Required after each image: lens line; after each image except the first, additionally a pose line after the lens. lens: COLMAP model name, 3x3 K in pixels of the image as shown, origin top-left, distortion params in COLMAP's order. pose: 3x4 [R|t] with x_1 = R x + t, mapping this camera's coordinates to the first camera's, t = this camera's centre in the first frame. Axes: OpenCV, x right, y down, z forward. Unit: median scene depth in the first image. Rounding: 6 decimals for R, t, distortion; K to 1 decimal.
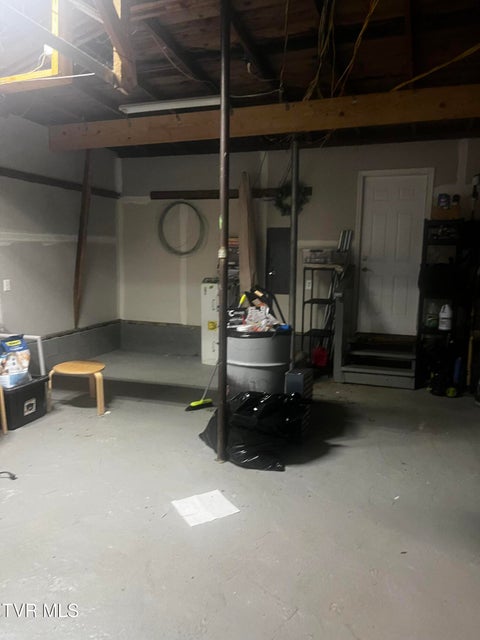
lens RADIAL K [[487.2, 0, 241.0], [0, 487.2, 319.4], [0, 0, 1]] dist [0.039175, -0.062950]
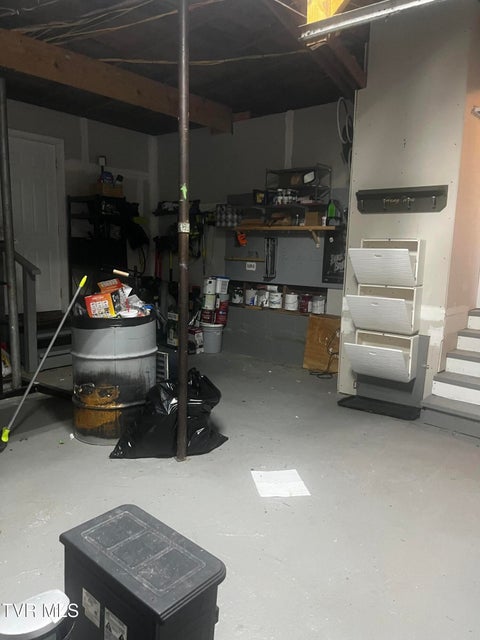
lens RADIAL K [[487.2, 0, 241.0], [0, 487.2, 320.8], [0, 0, 1]] dist [0.039175, -0.062950]
pose [[0.363195, -0.149881, 0.919579, -0.681377], [0.094450, 0.987815, 0.123699, -0.056183], [-0.926913, 0.041927, 0.372926, 0.472222]]
